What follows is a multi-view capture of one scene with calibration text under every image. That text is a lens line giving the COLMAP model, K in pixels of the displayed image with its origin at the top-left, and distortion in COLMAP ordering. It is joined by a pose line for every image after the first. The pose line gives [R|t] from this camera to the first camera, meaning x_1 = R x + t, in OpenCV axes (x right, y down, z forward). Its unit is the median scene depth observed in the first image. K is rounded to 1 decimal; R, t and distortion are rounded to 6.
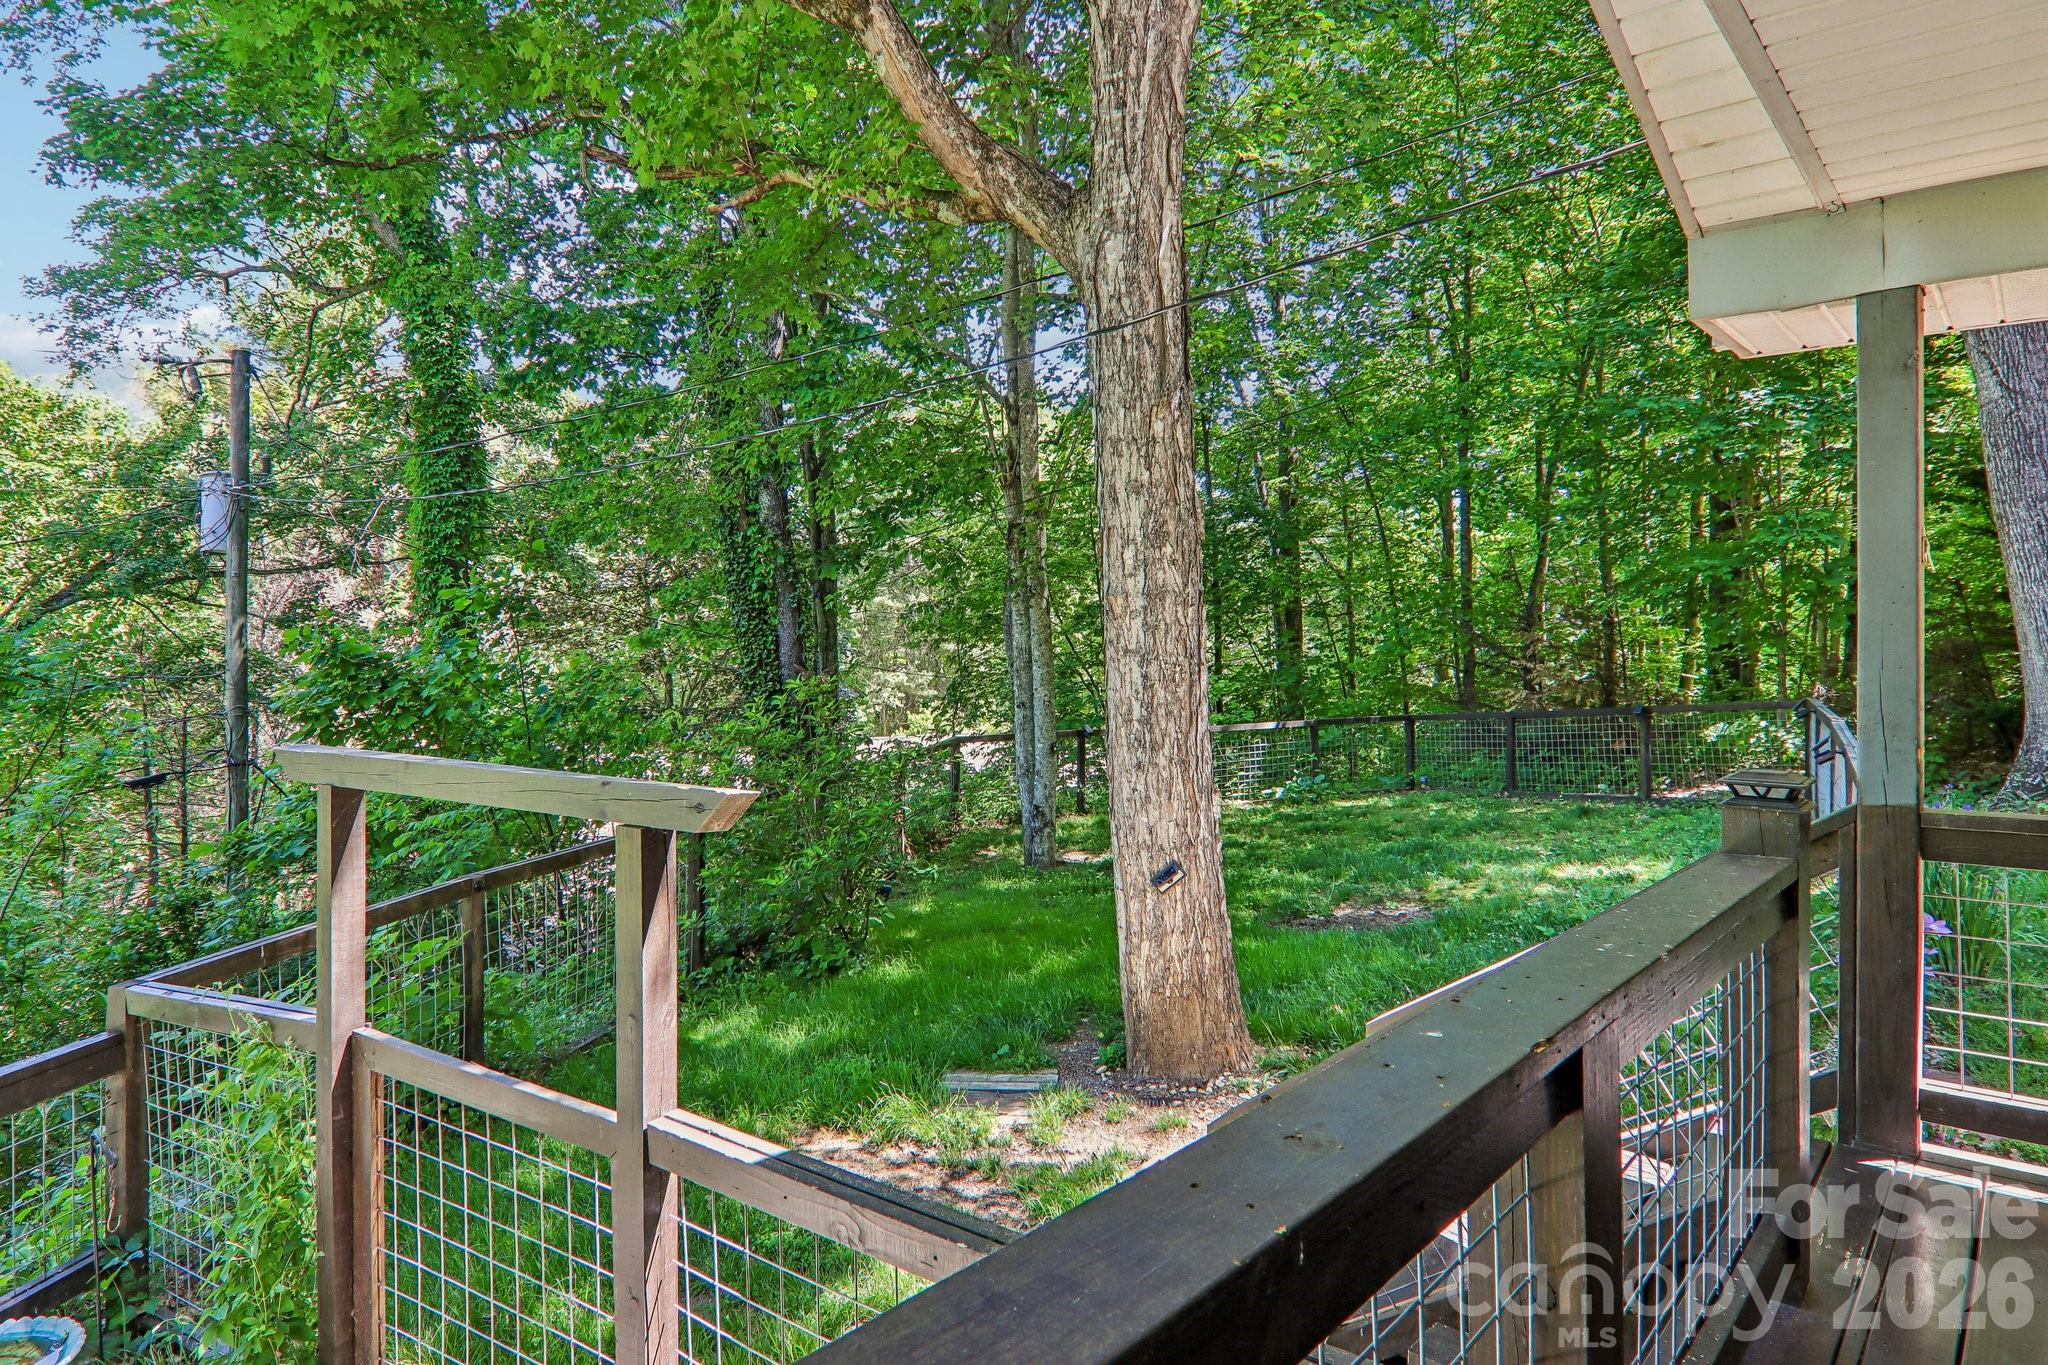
lens RADIAL K [[1159.3, 0, 1022.3], [0, 1159.3, 638.8], [0, 0, 1]] dist [0.002158, -0.005832]
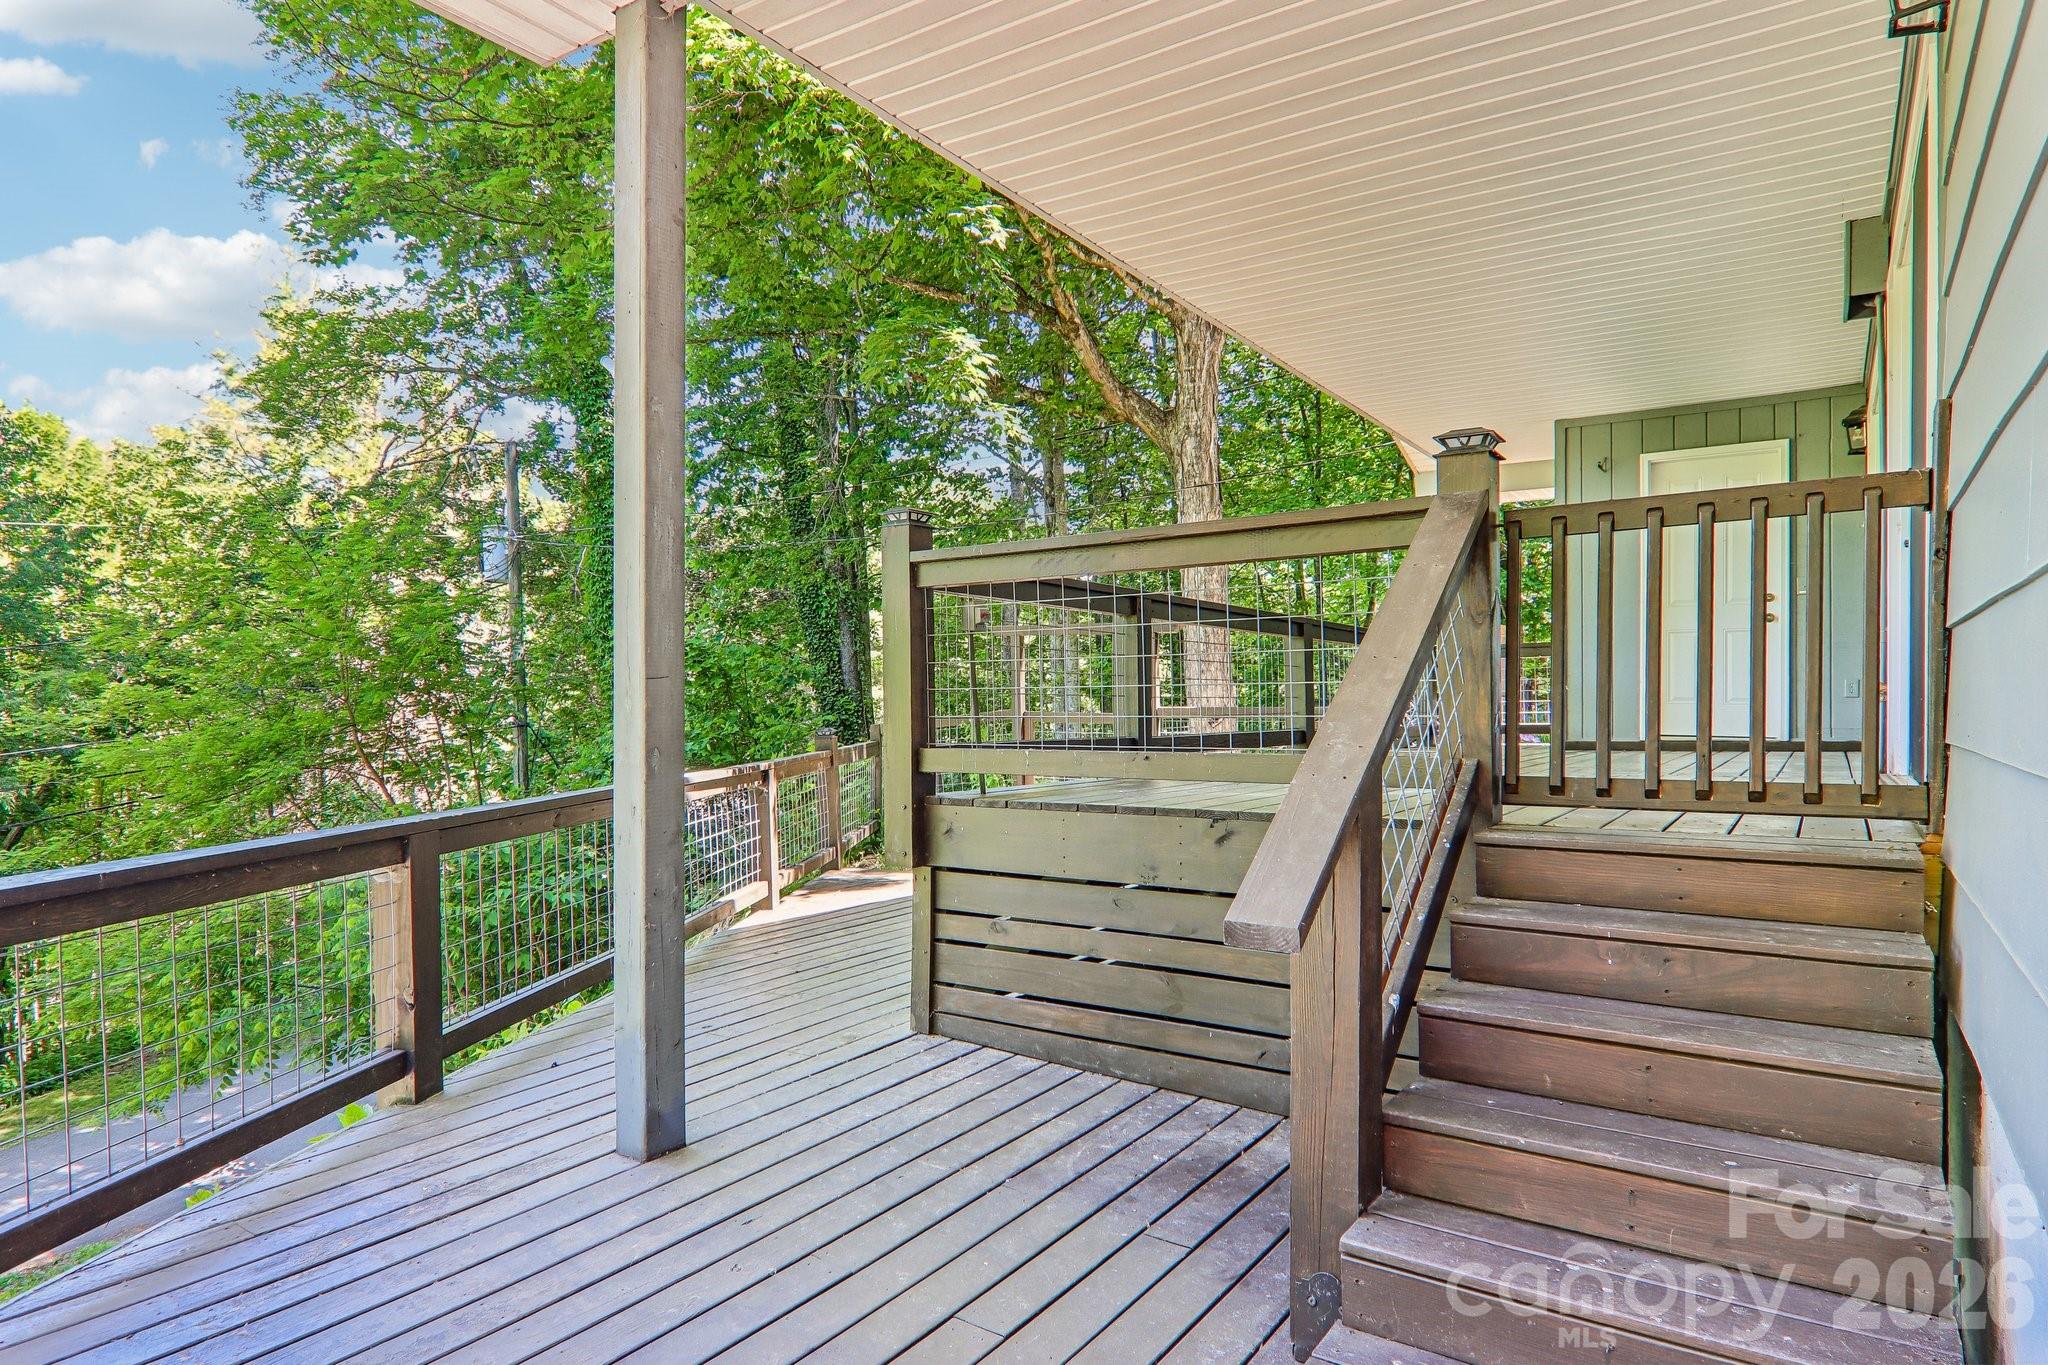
lens RADIAL K [[1159.3, 0, 1013.6], [0, 1159.3, 676.4], [0, 0, 1]] dist [0.002158, -0.005832]
pose [[0.992487, 0.005665, 0.122222, -0.482242], [-0.003323, 0.999807, -0.019354, 0.147330], [-0.122308, 0.018802, 0.992314, -1.075970]]
